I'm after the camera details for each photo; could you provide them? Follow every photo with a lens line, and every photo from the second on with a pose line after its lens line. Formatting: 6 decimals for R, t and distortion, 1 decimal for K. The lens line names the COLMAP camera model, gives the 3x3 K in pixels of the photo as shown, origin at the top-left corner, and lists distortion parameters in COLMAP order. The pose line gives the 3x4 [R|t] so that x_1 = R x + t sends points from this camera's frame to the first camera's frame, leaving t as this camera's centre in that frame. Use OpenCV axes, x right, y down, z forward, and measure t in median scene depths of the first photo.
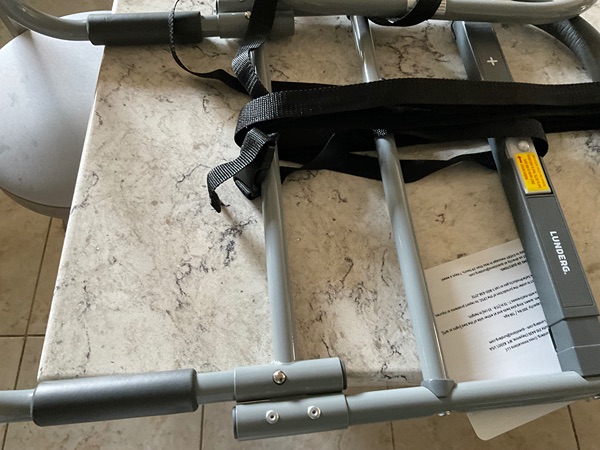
lens RADIAL K [[501.7, 0, 302.1], [0, 501.7, 224.4], [0, 0, 1]] dist [0.068292, -0.126568]
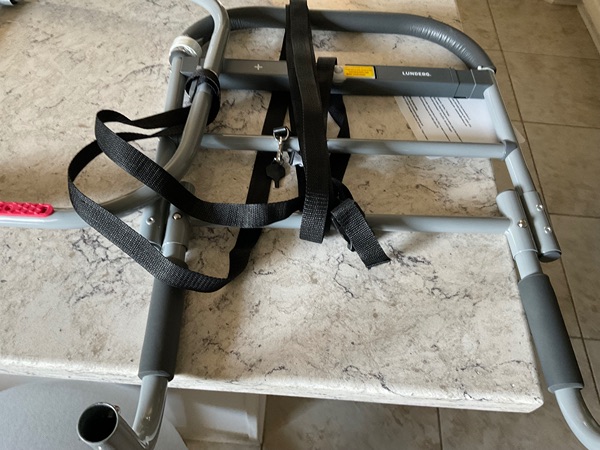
lens RADIAL K [[501.7, 0, 299.5], [0, 501.7, 224.2], [0, 0, 1]] dist [0.068292, -0.126568]
pose [[0.085894, -0.842488, 0.531823, -0.746517], [0.862073, 0.330442, 0.384237, -0.695638], [-0.499452, 0.425467, 0.754670, 0.173085]]
